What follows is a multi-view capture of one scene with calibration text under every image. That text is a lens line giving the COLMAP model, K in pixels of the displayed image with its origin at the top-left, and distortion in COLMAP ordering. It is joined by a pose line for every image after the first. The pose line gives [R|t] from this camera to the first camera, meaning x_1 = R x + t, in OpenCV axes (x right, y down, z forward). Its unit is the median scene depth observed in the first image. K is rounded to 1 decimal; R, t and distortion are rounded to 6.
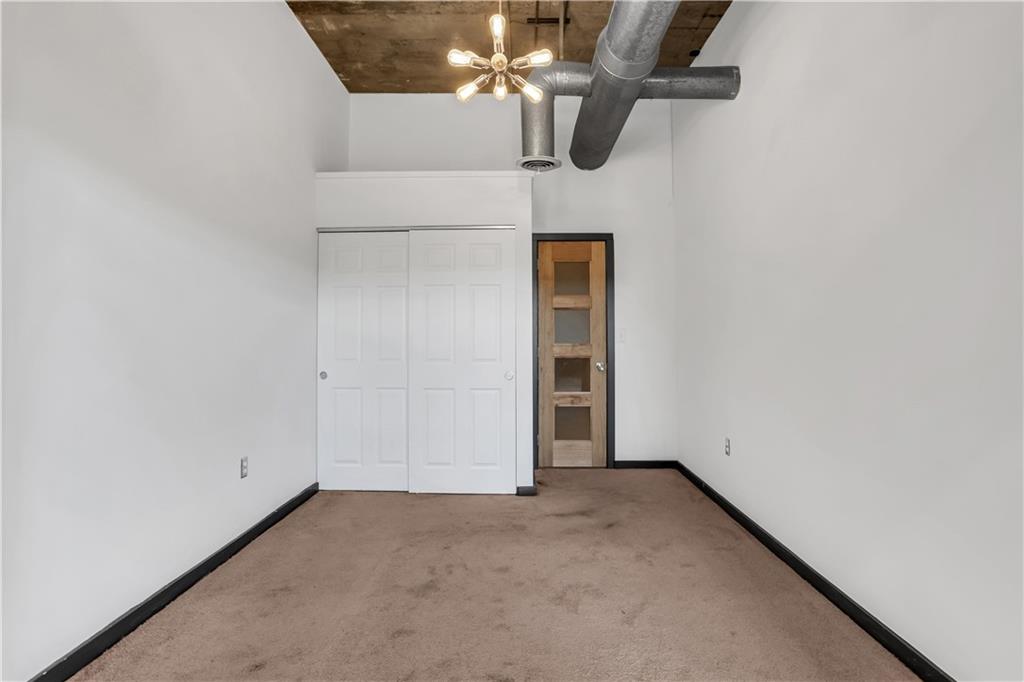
lens RADIAL K [[476.3, 0, 510.0], [0, 476.3, 340.2], [0, 0, 1]] dist [-0.006464, -0.000575]
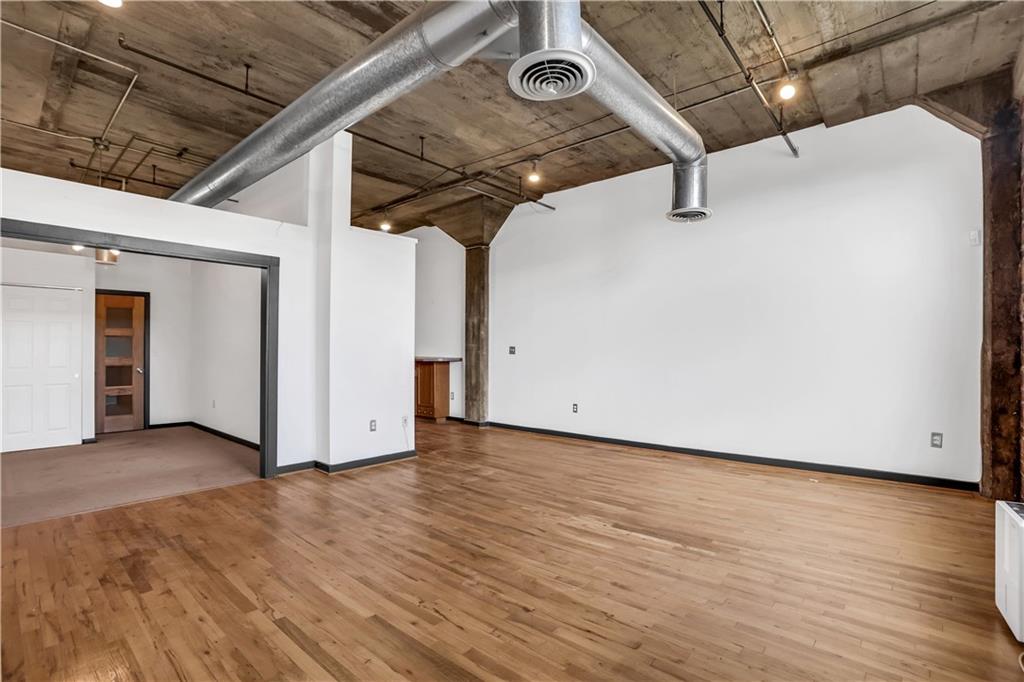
lens RADIAL K [[476.3, 0, 507.2], [0, 476.3, 346.2], [0, 0, 1]] dist [-0.006464, -0.000575]
pose [[0.644265, 0.012331, 0.764703, -0.264062], [-0.004743, 0.999915, -0.012128, -0.017880], [-0.764788, 0.004187, 0.644269, -1.102261]]
